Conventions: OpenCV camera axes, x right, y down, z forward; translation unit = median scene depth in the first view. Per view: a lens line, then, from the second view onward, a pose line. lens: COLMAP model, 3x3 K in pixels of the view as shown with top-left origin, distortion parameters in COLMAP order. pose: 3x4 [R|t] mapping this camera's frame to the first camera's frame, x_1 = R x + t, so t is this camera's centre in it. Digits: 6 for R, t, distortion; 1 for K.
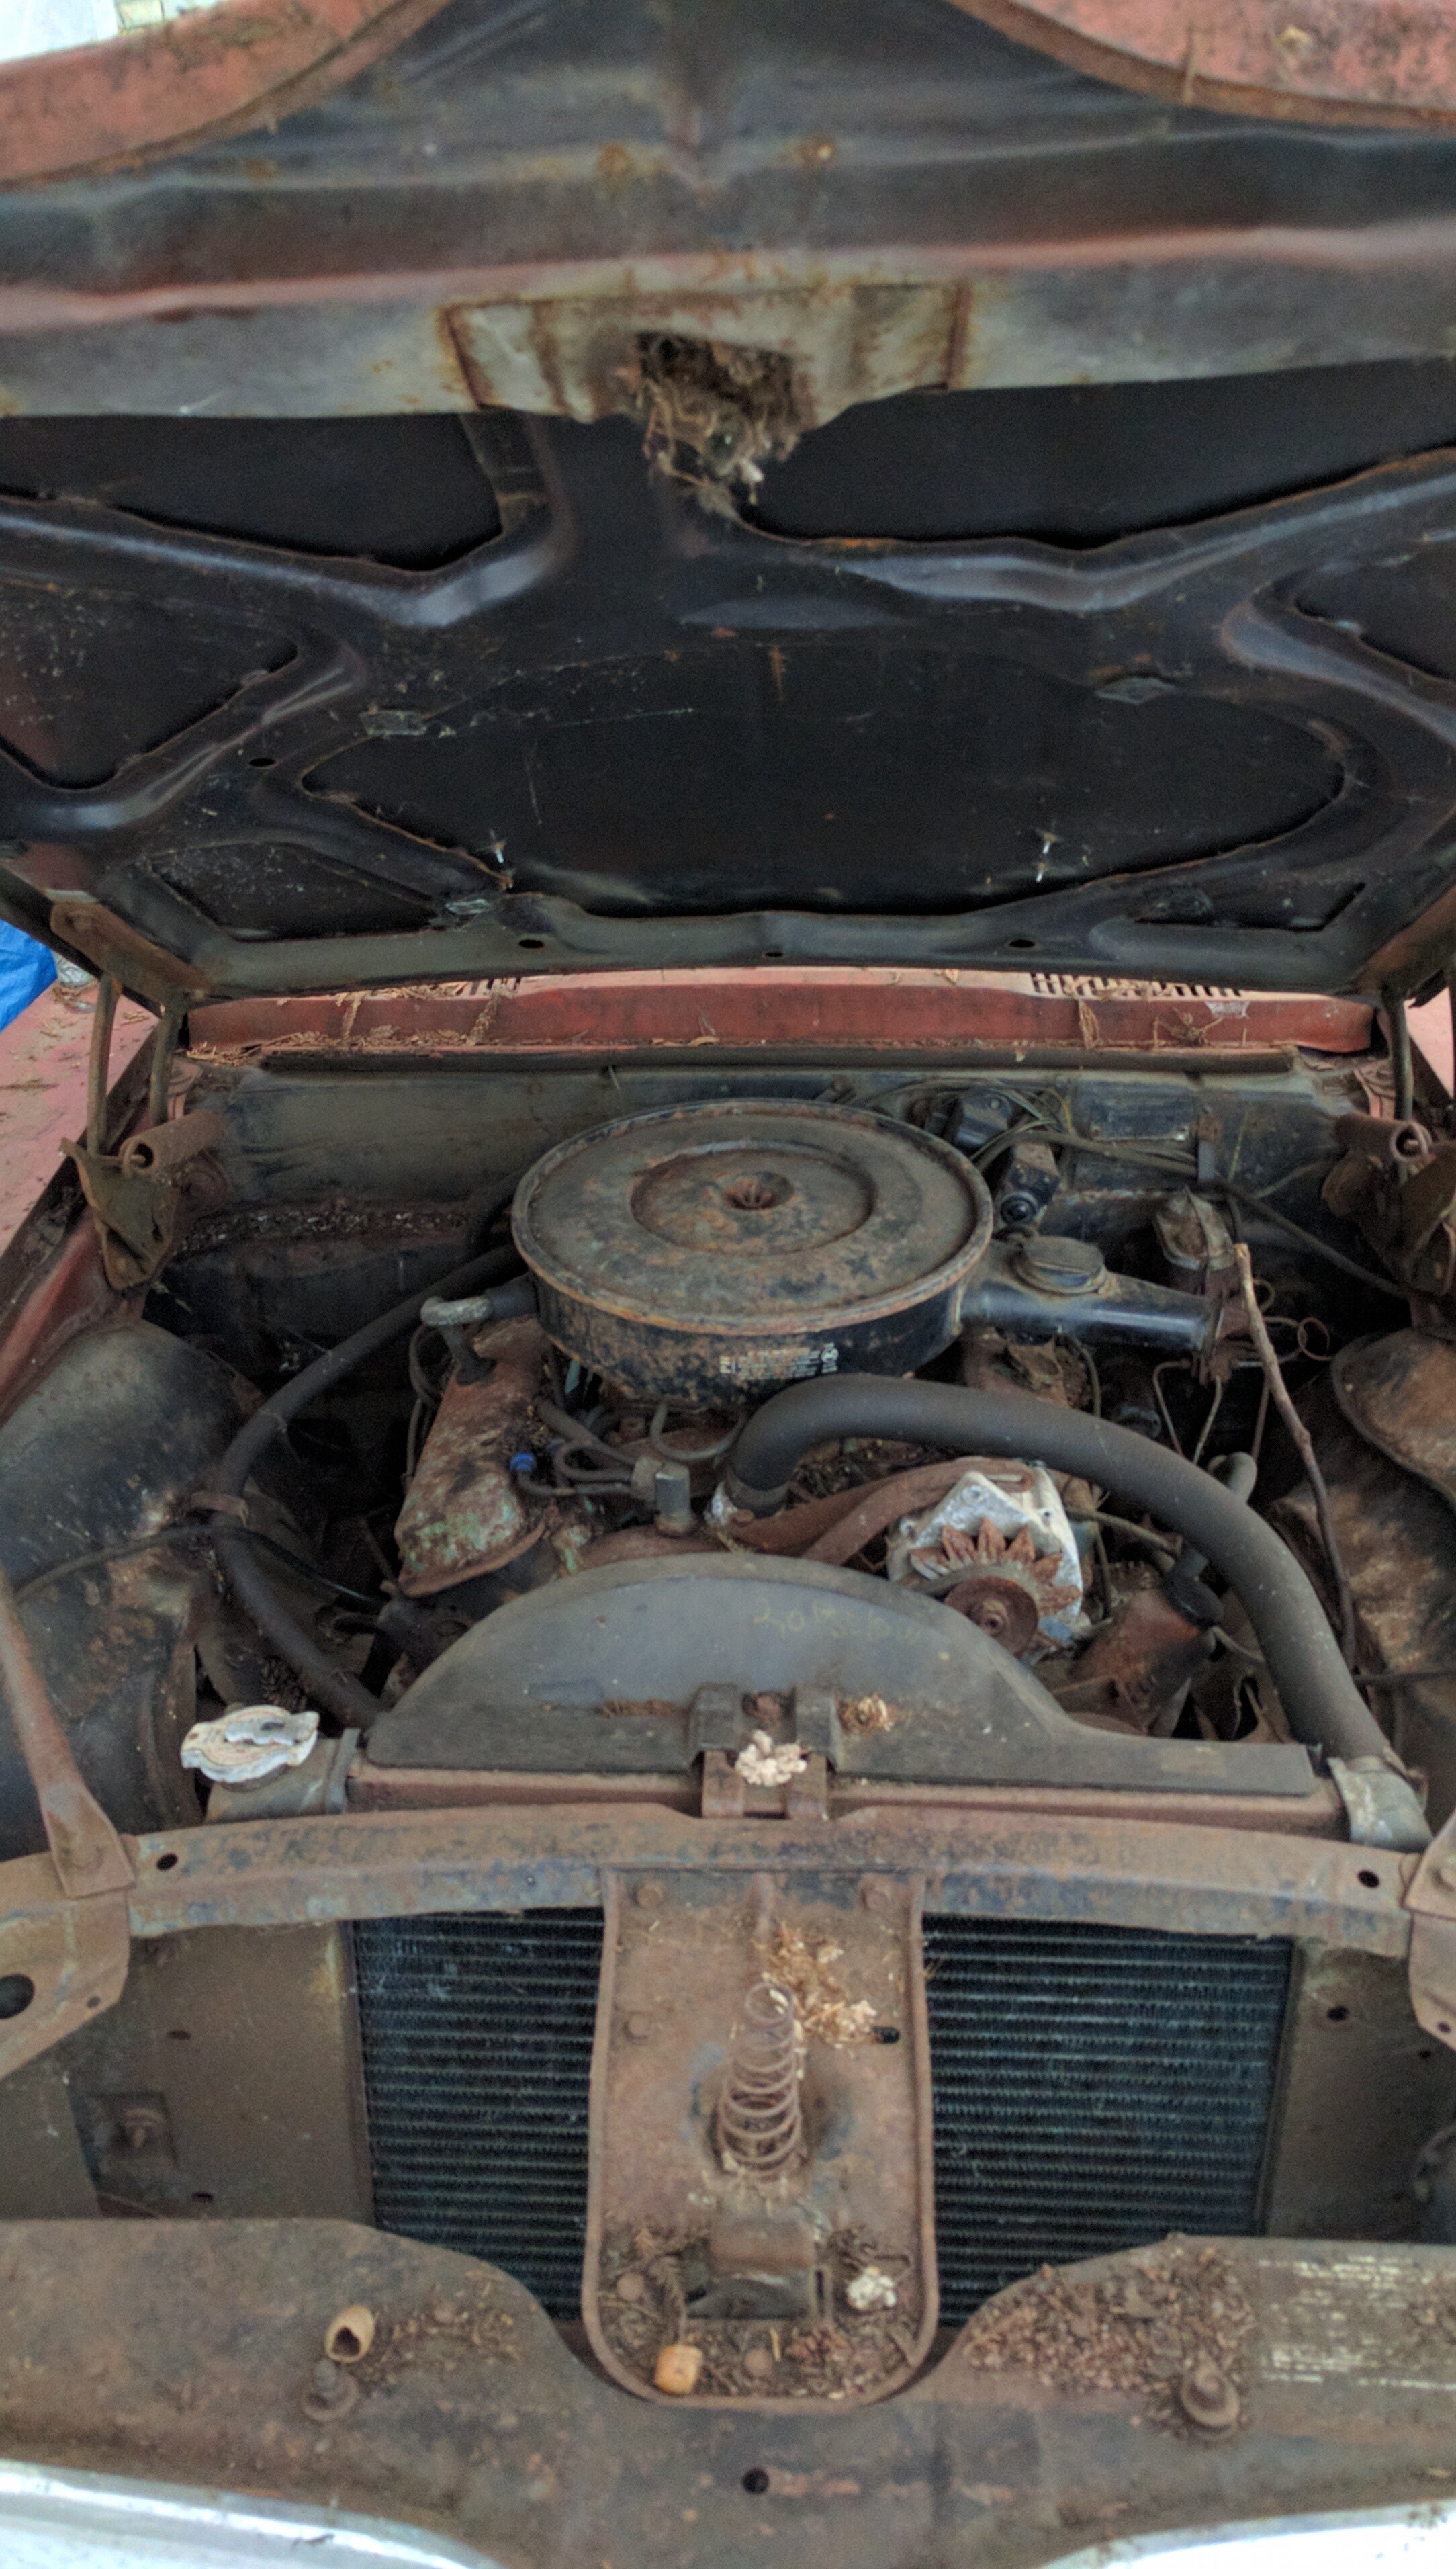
lens RADIAL K [[1961.5, 0, 728.0], [0, 1961.5, 1284.5], [0, 0, 1]] dist [0.177593, -0.547651]
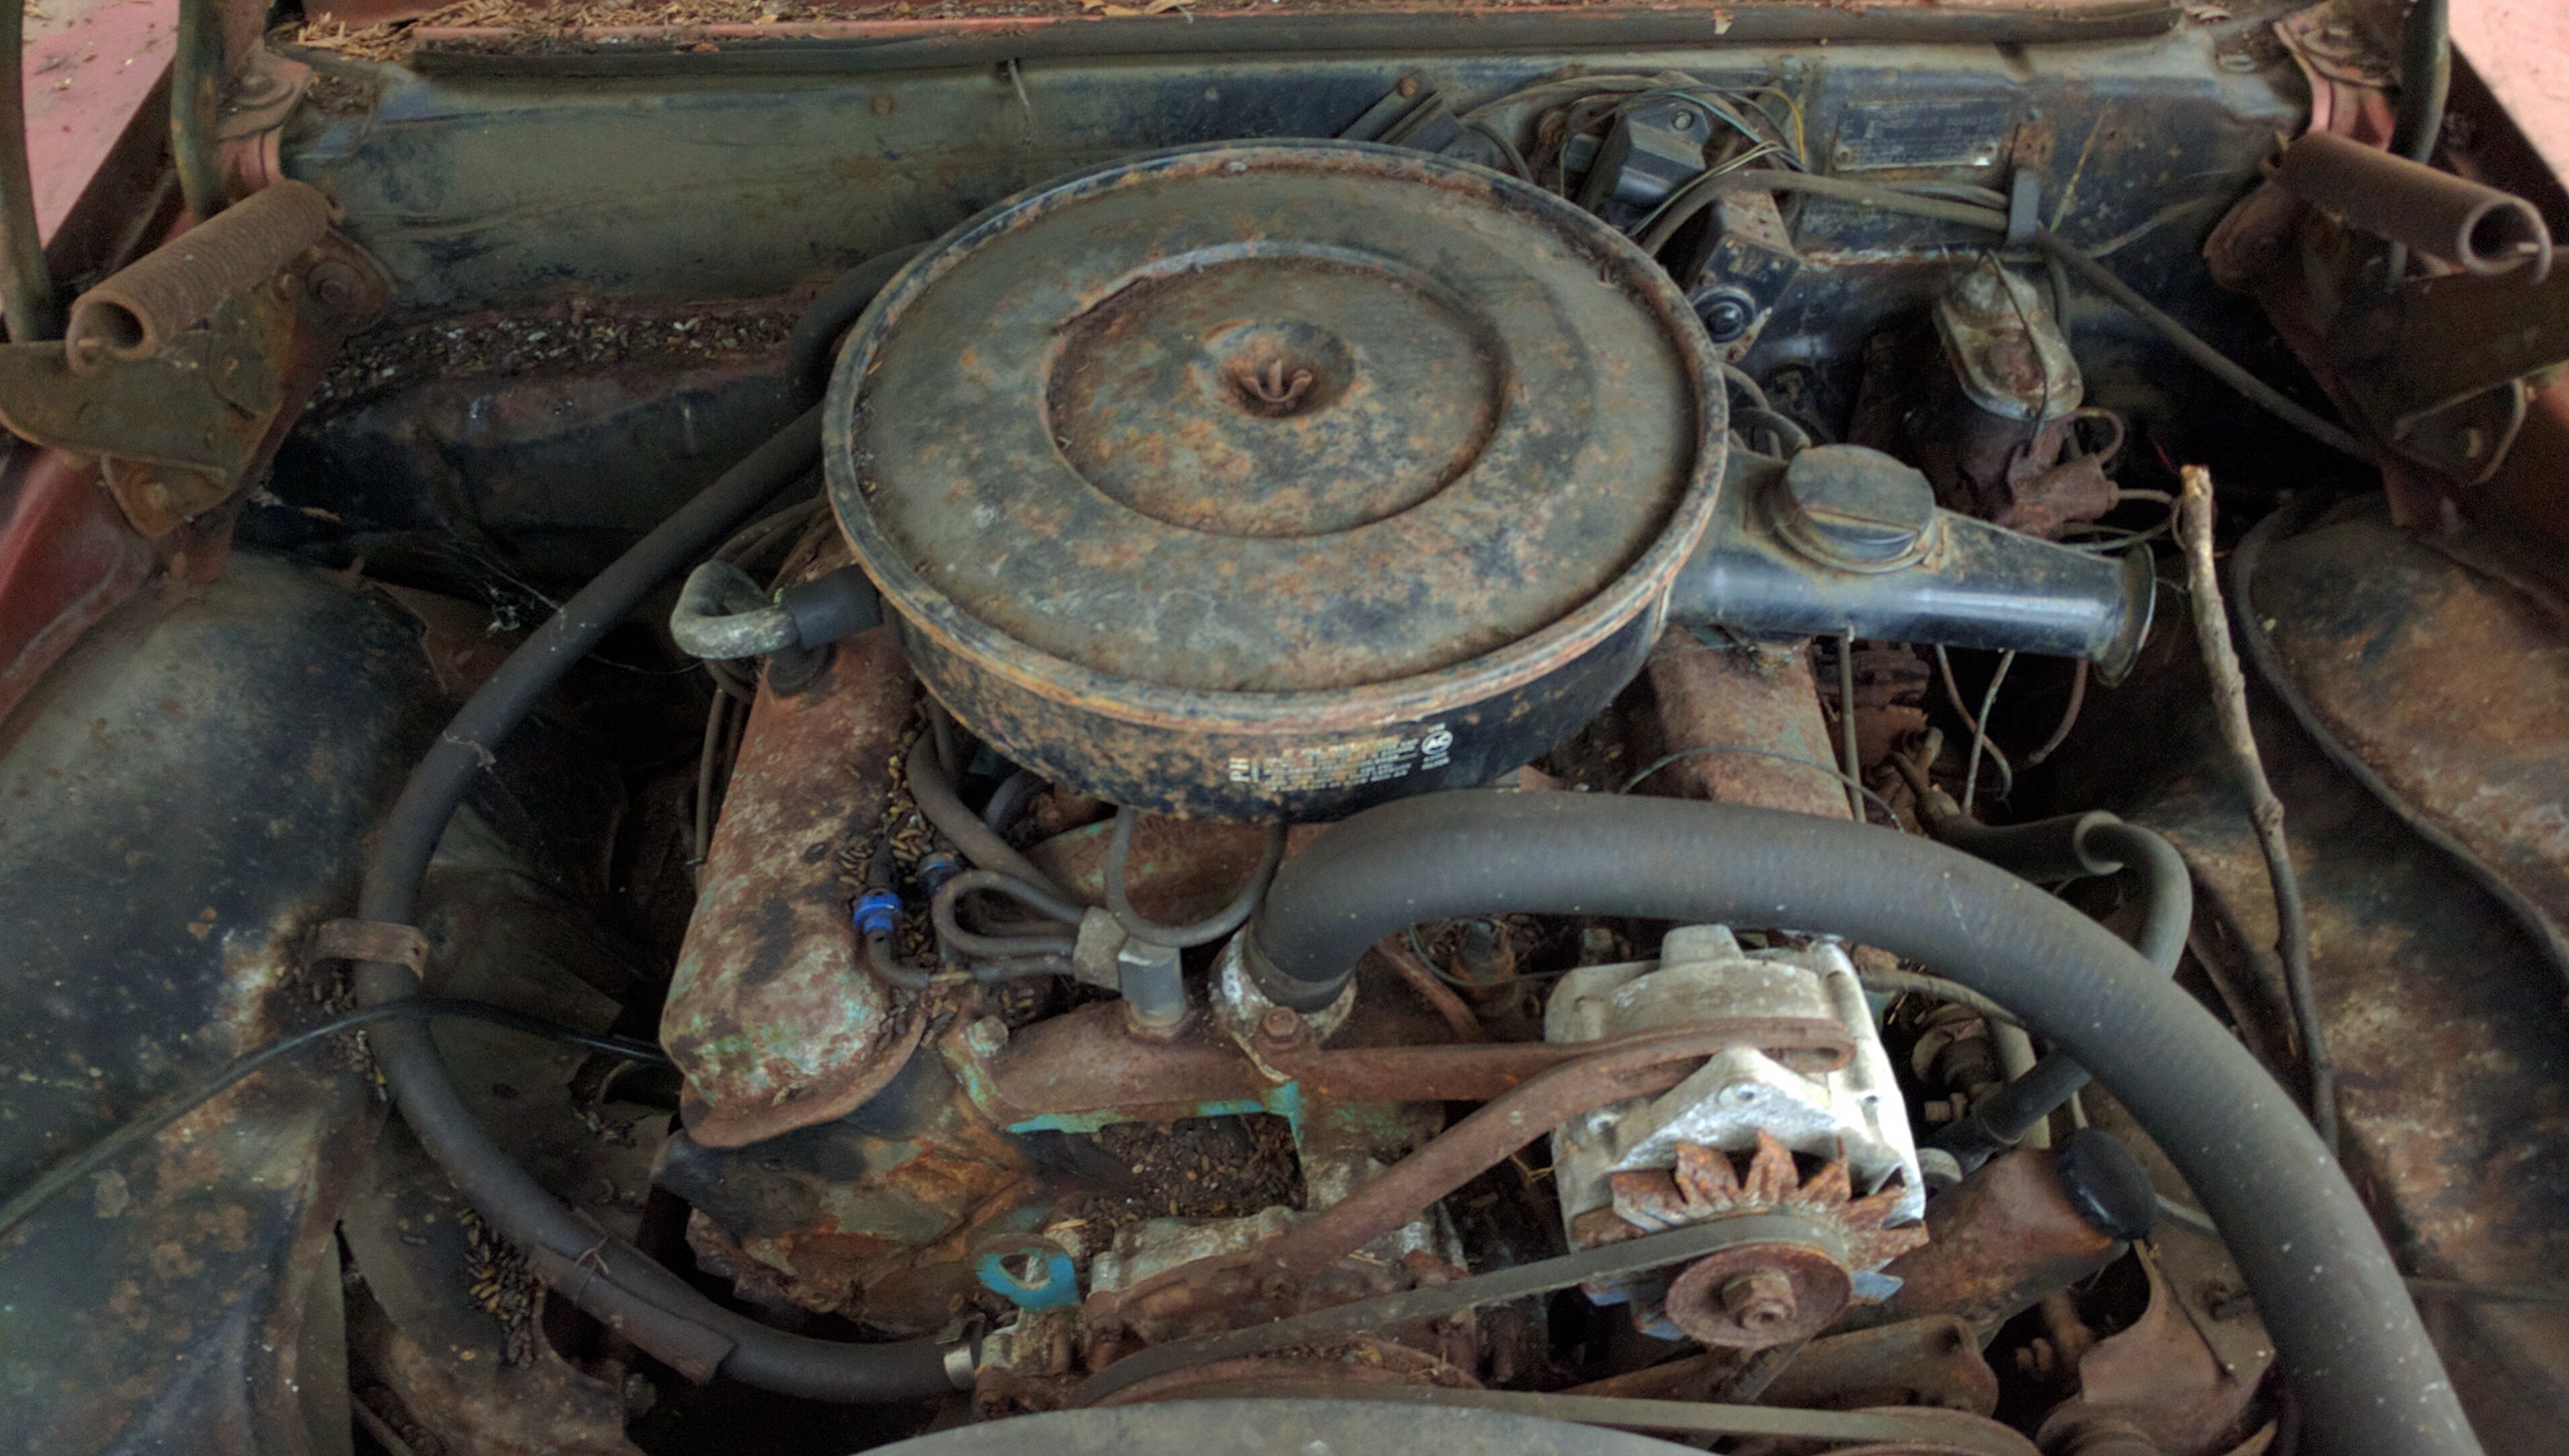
lens RADIAL K [[1975.4, 0, 1271.9], [0, 1975.4, 722.4], [0, 0, 1]] dist [0.002110, 0.048464]
pose [[0.999210, -0.034079, 0.020427, -0.002785], [0.026169, 0.951328, 0.307066, -0.123736], [-0.029897, -0.306289, 0.951469, 0.470917]]
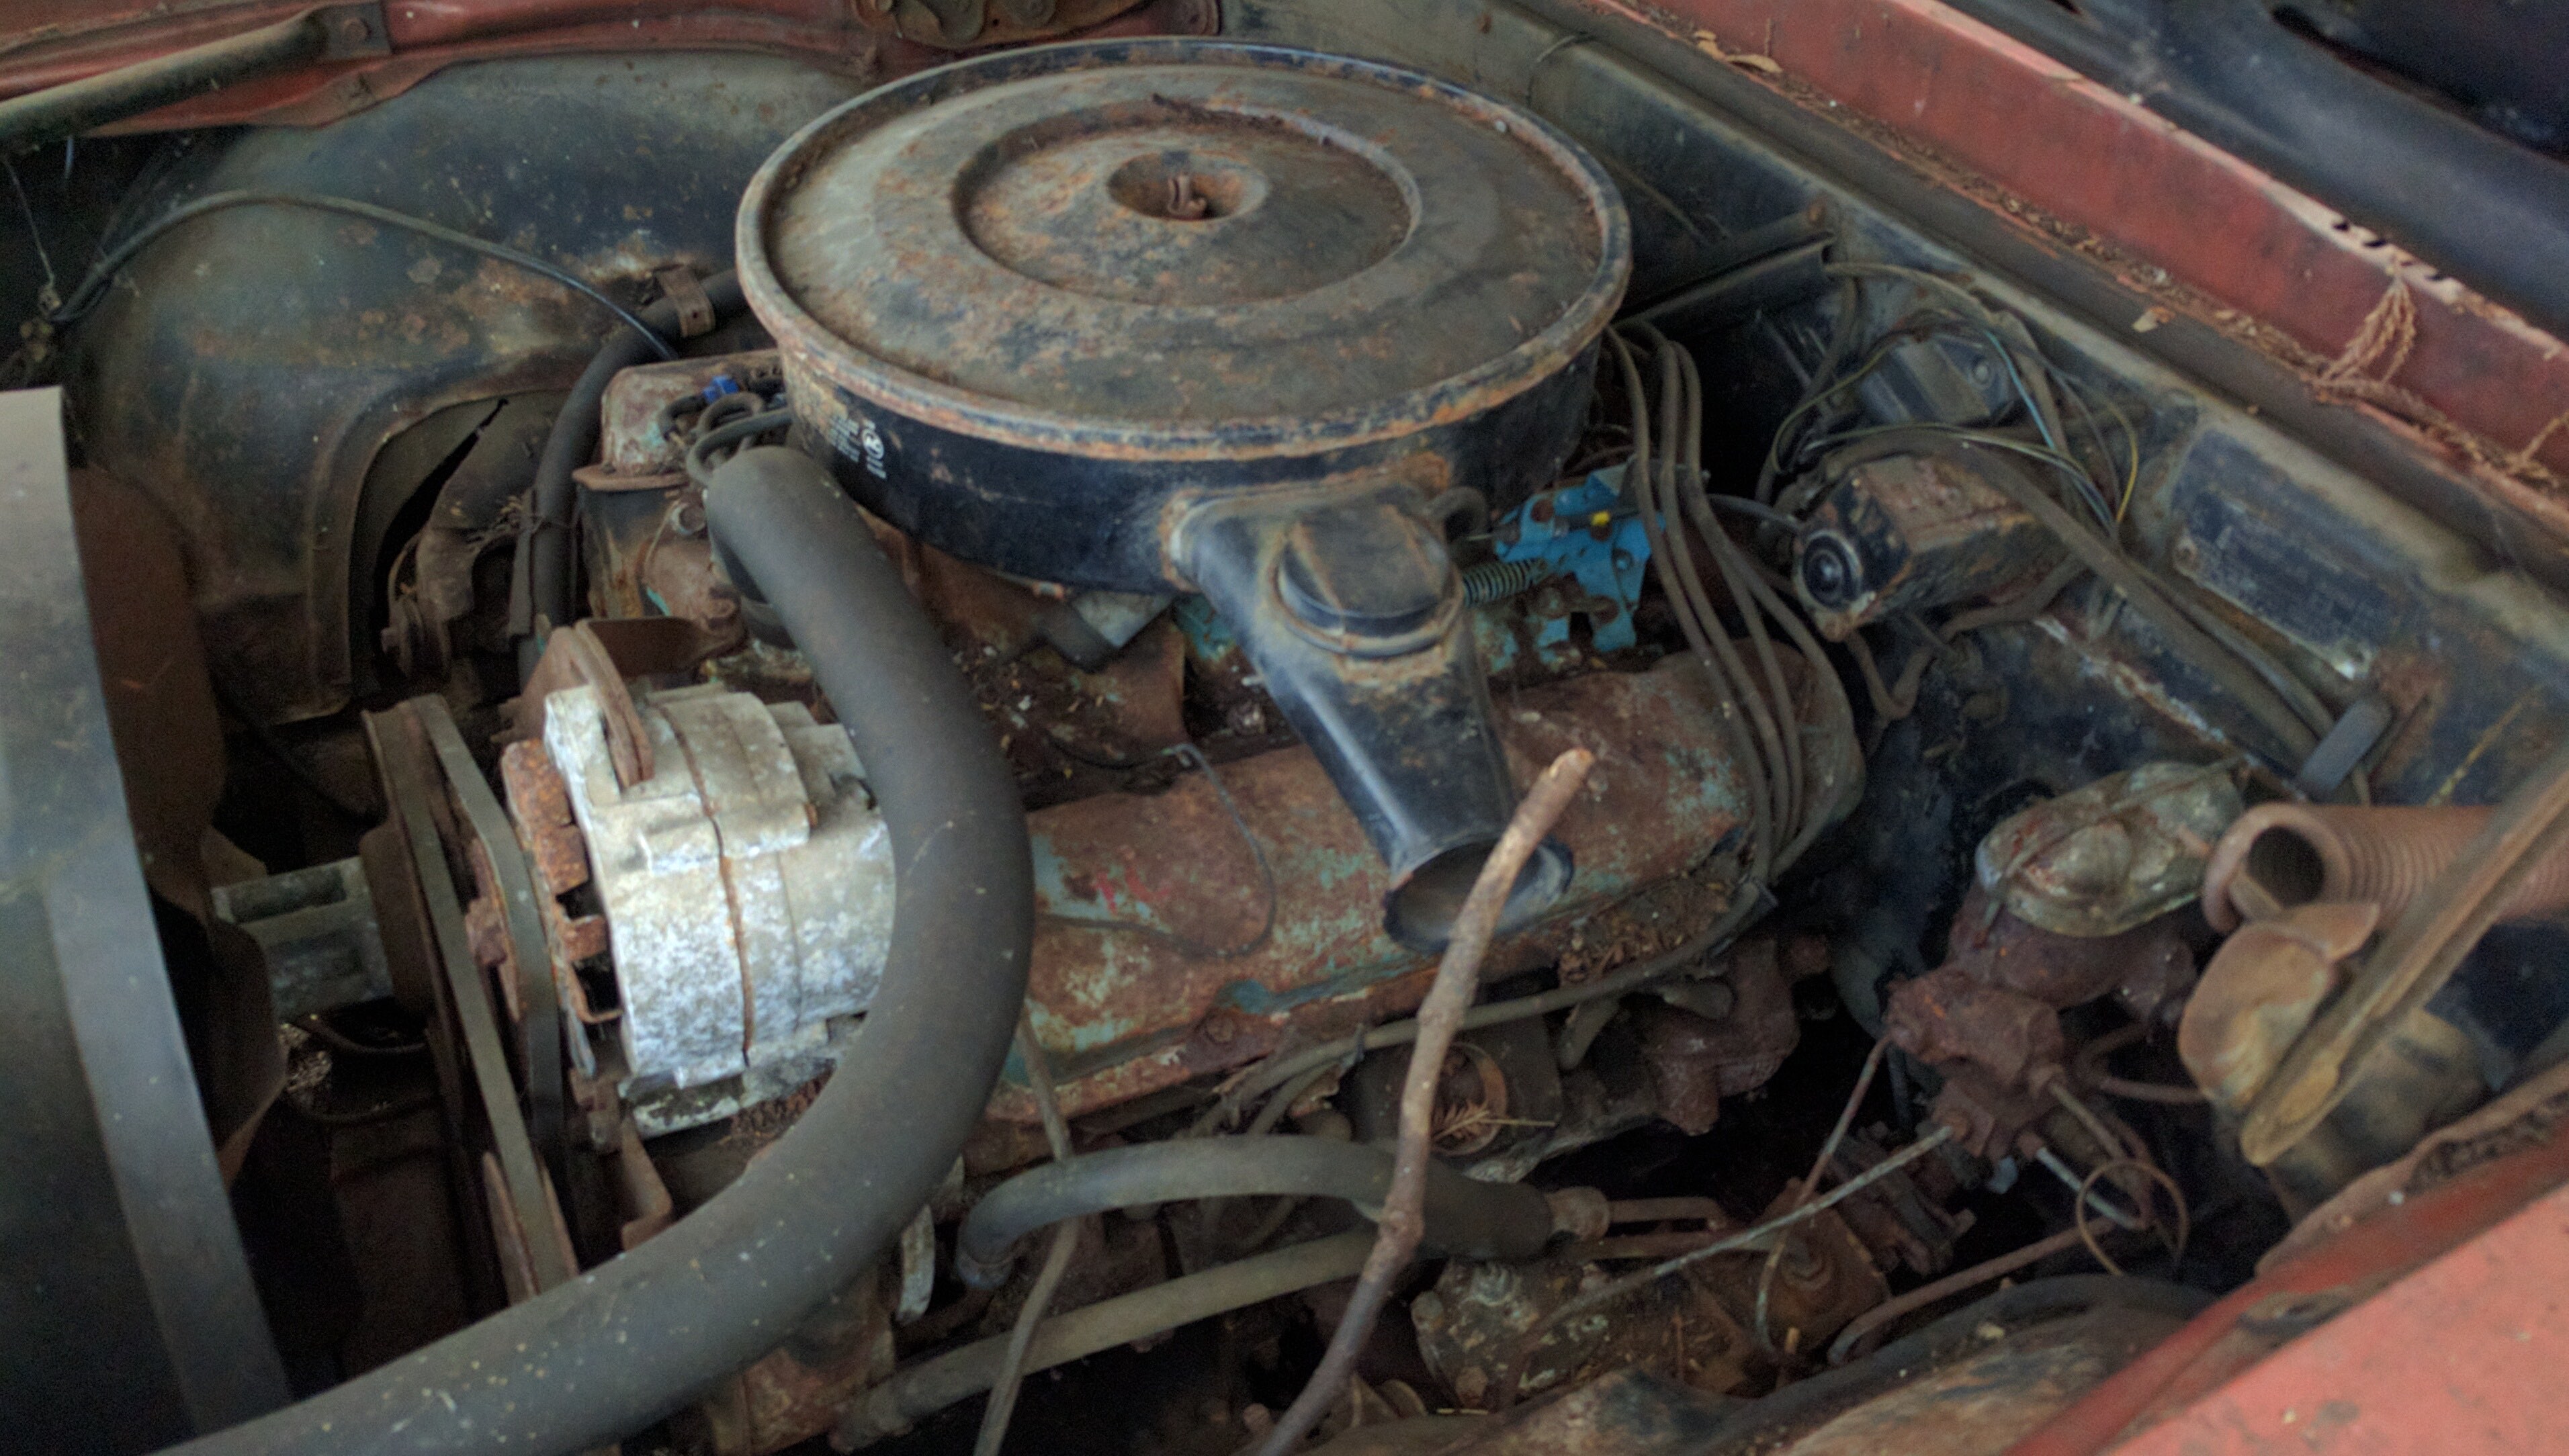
lens RADIAL K [[1943.9, 0, 1284.5], [0, 1943.9, 728.0], [0, 0, 1]] dist [0.000472, 0.047794]
pose [[0.515525, 0.568133, -0.641451, 0.462830], [-0.453779, 0.816017, 0.358051, -0.132561], [0.726856, 0.106493, 0.678484, 0.685155]]
